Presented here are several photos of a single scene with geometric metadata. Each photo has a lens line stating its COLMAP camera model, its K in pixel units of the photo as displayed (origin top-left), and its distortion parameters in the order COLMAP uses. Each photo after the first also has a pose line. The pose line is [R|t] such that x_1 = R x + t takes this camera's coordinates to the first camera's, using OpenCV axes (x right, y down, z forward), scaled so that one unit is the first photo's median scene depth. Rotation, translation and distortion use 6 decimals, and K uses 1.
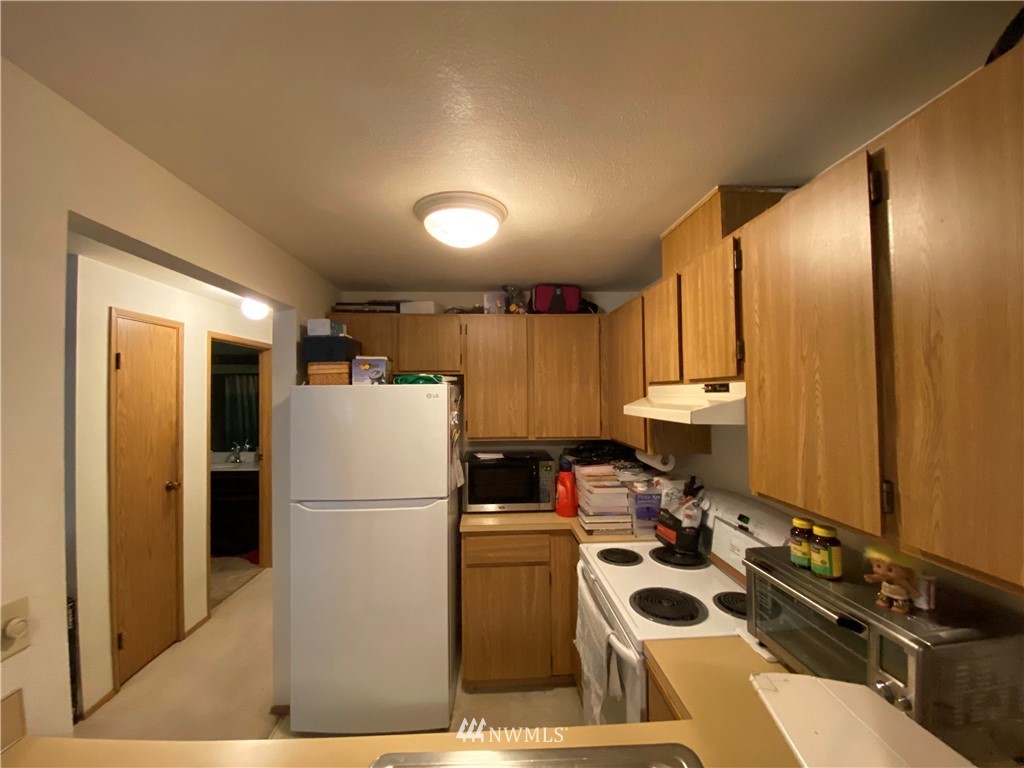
lens RADIAL K [[416.8, 0, 504.4], [0, 416.8, 386.6], [0, 0, 1]] dist [0.022640, -0.000090]
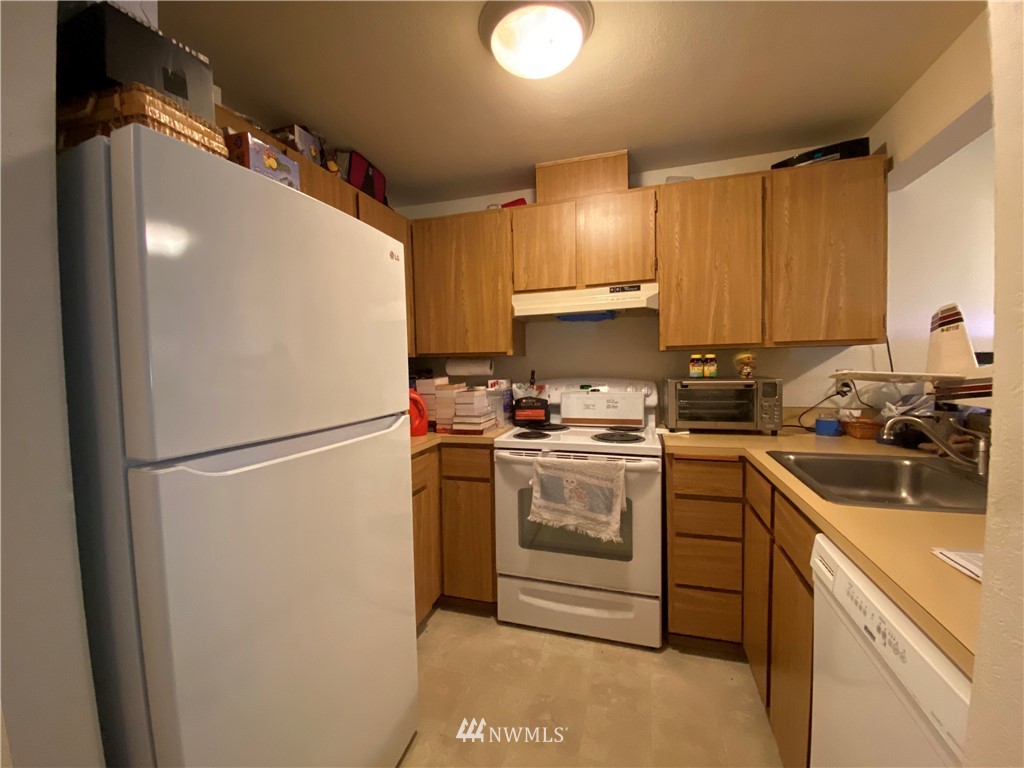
lens RADIAL K [[416.8, 0, 507.8], [0, 416.8, 381.8], [0, 0, 1]] dist [0.022640, -0.000090]
pose [[0.340686, -0.038905, 0.939372, -1.169396], [0.001577, 0.999166, 0.040810, 0.304262], [-0.940176, -0.012422, 0.340463, 0.983047]]
